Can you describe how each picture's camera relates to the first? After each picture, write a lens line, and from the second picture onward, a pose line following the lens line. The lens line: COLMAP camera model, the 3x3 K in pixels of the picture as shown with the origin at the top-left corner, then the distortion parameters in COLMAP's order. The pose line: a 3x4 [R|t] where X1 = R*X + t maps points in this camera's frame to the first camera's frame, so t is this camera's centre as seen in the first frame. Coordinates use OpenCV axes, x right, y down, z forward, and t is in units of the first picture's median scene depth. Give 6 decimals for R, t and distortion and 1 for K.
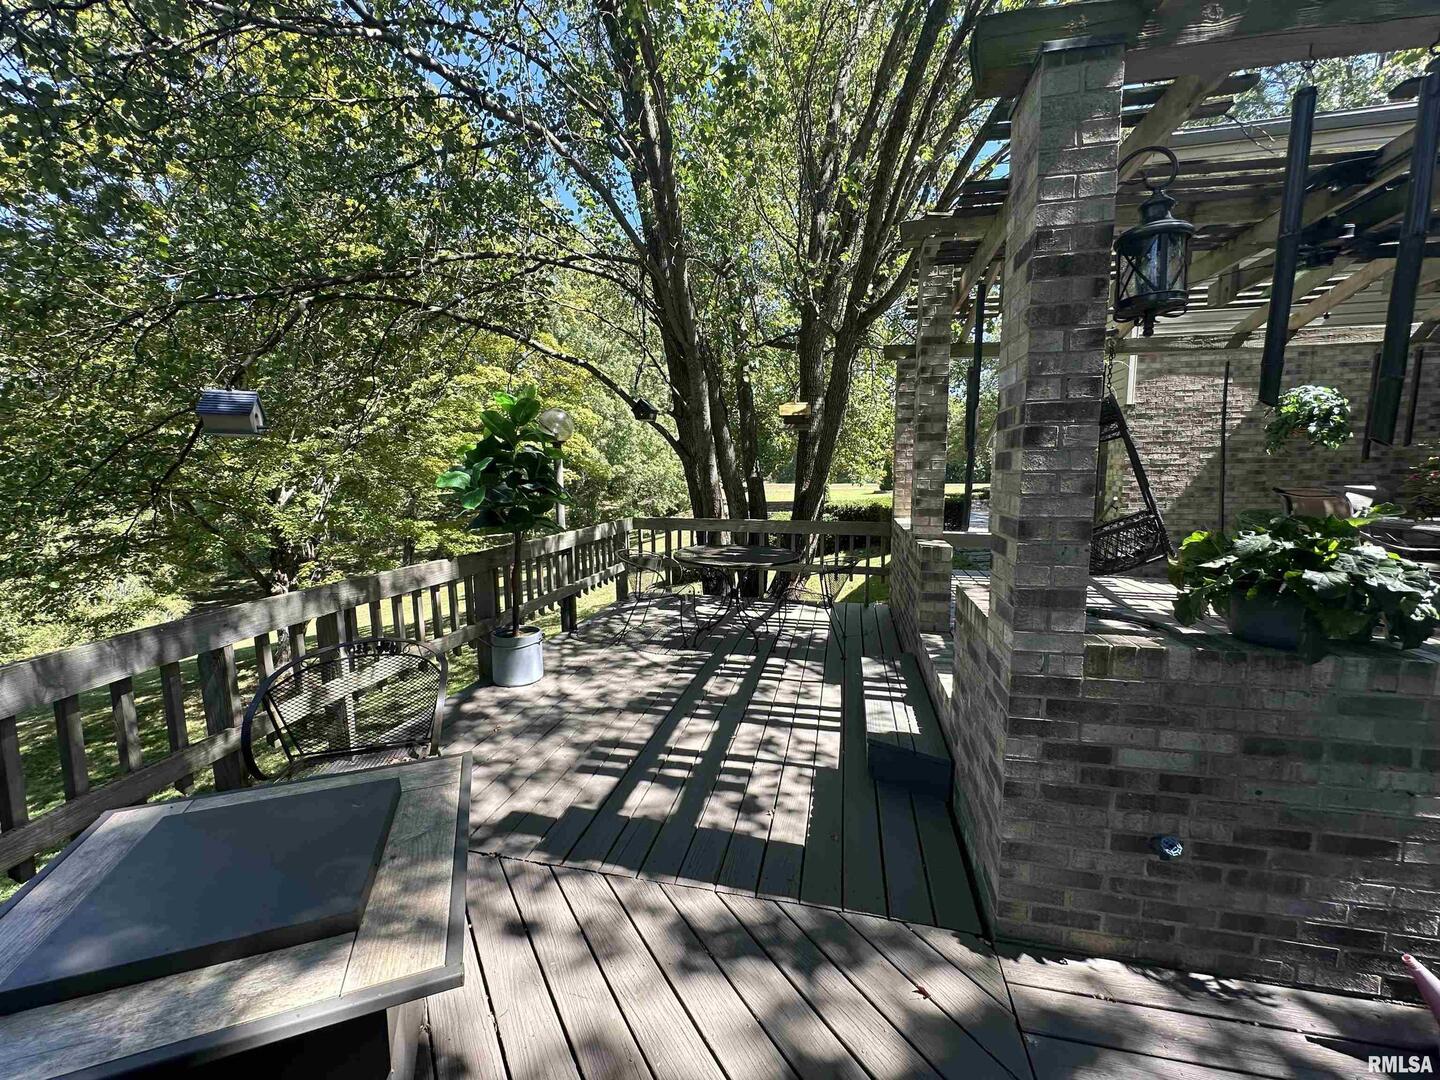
lens RADIAL K [[575.6, 0, 720.0], [0, 575.6, 540.0], [0, 0, 1]] dist [-0.001819, 0.000898]
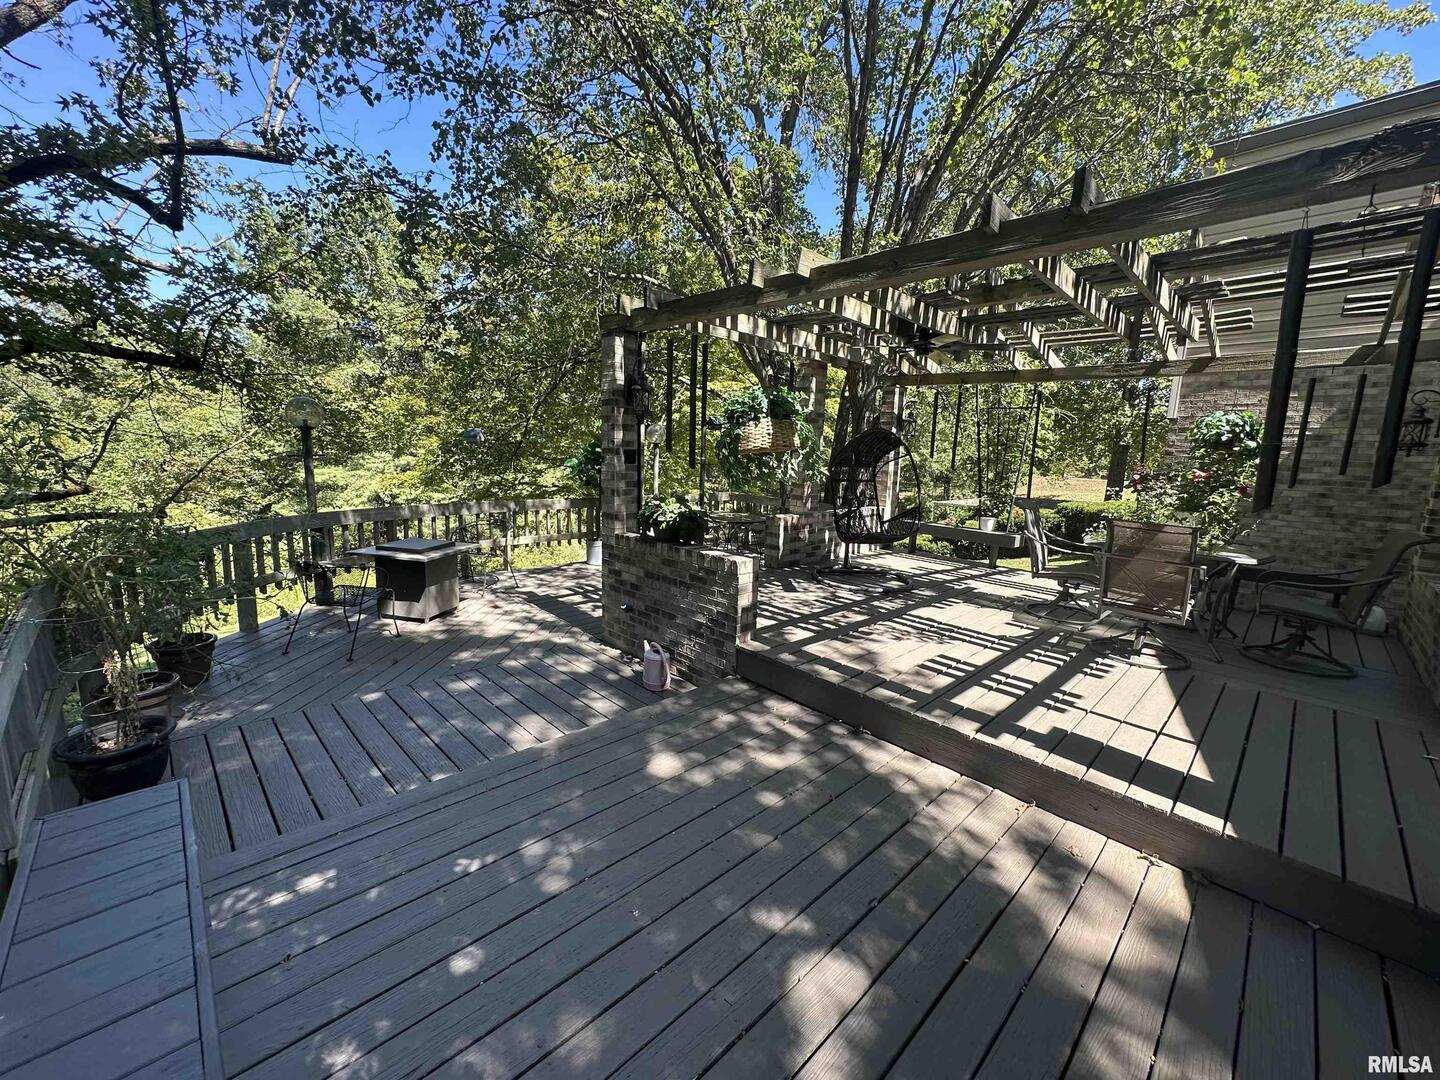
lens RADIAL K [[575.6, 0, 720.0], [0, 575.6, 540.0], [0, 0, 1]] dist [-0.001819, 0.000898]
pose [[0.834732, 0.120984, -0.537202, 0.933318], [-0.106400, 0.992618, 0.058220, -0.000644], [0.540280, 0.008560, 0.841442, -0.394804]]
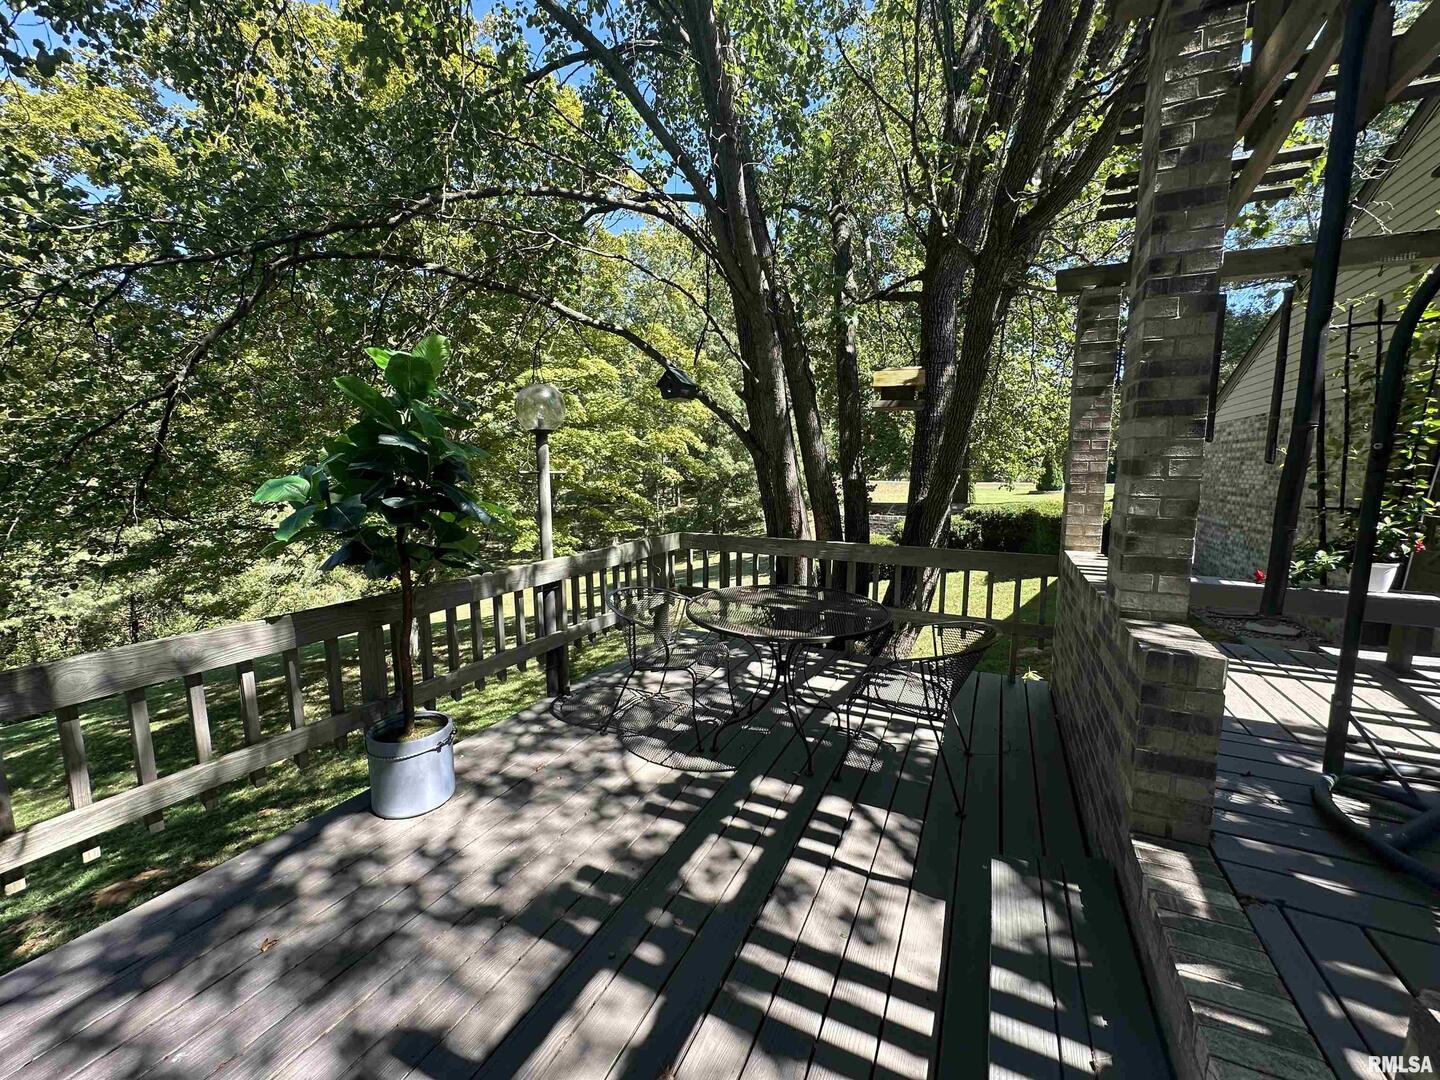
lens RADIAL K [[575.6, 0, 720.0], [0, 575.6, 540.0], [0, 0, 1]] dist [-0.001819, 0.000898]
pose [[0.973321, 0.031504, -0.227276, 0.104616], [-0.029997, 0.999499, 0.010083, -0.056876], [0.227480, -0.002997, 0.973778, 0.401292]]
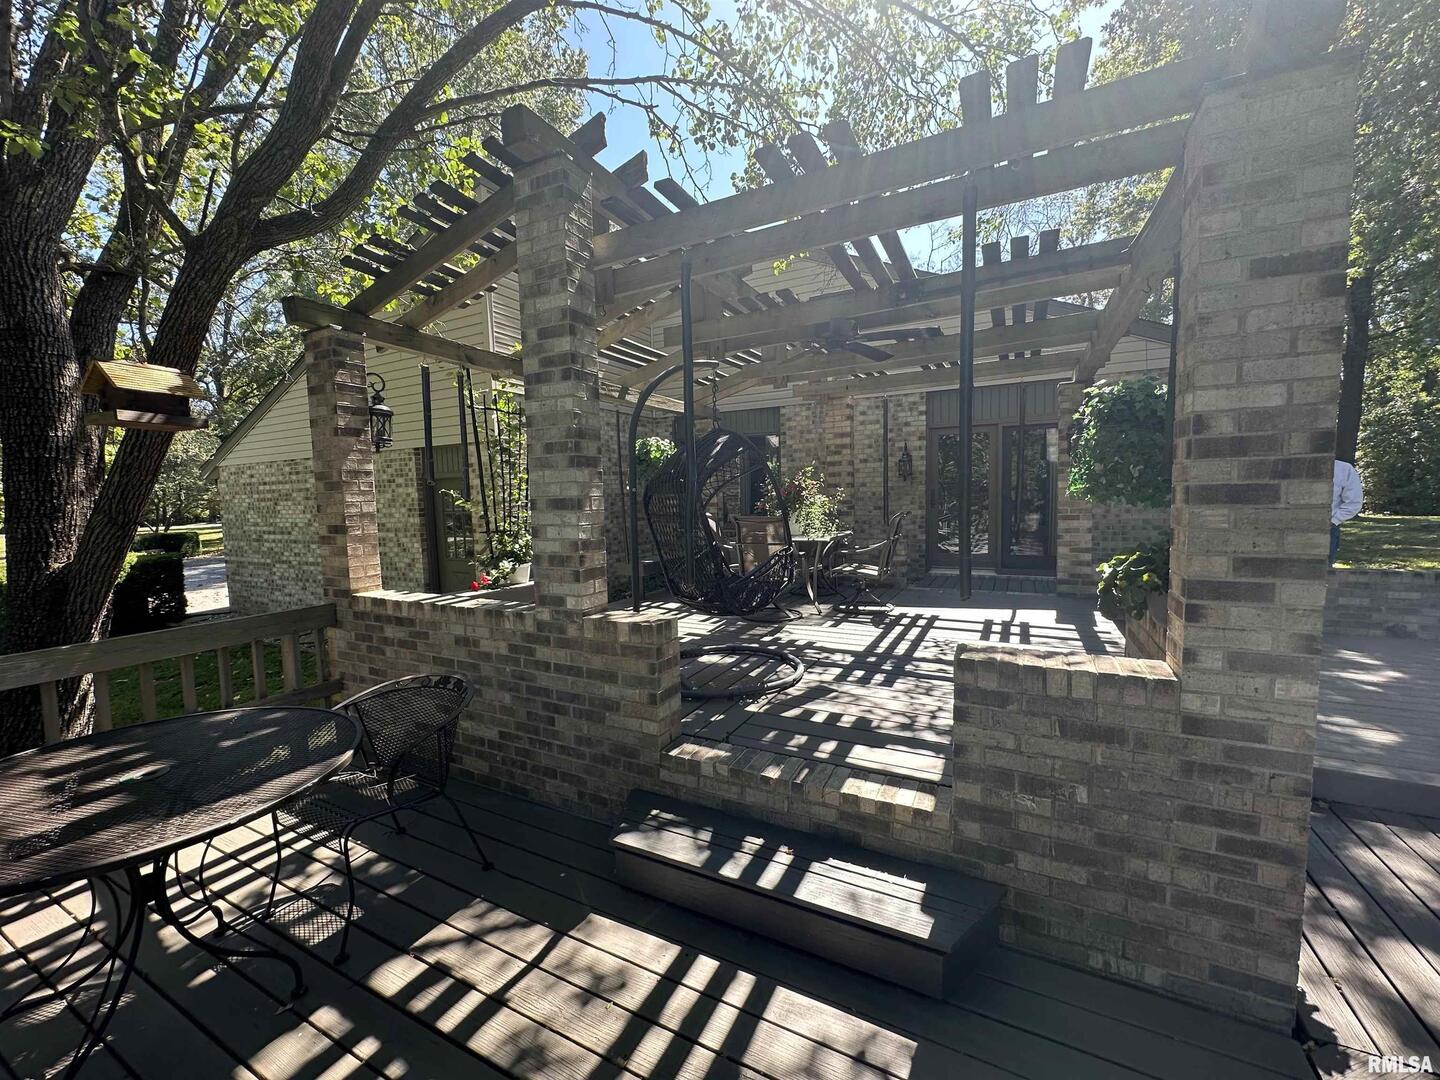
lens RADIAL K [[575.6, 0, 720.0], [0, 575.6, 540.0], [0, 0, 1]] dist [-0.001819, 0.000898]
pose [[0.257014, -0.077531, 0.963293, -0.215250], [0.138330, 0.989464, 0.042730, -0.085214], [-0.956456, 0.122270, 0.265031, 0.607933]]
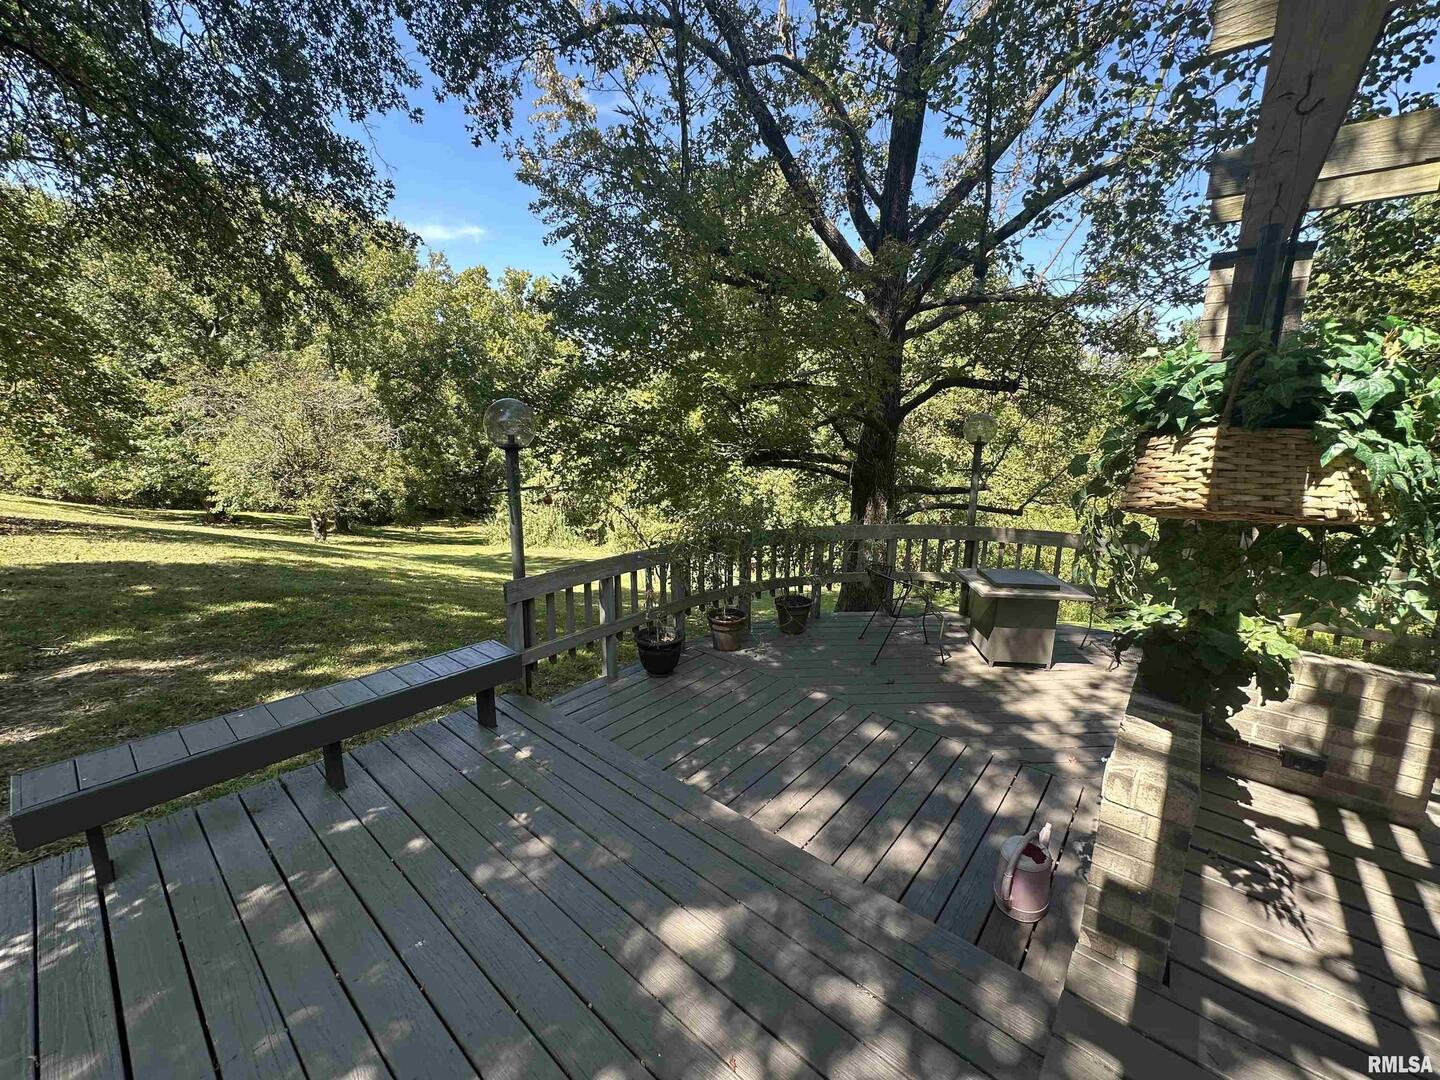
lens RADIAL K [[575.6, 0, 720.0], [0, 575.6, 540.0], [0, 0, 1]] dist [-0.001819, 0.000898]
pose [[-0.463434, 0.171828, -0.869313, 0.905109], [-0.123503, 0.958920, 0.255380, -0.115403], [0.877483, 0.225715, -0.423175, 0.211245]]
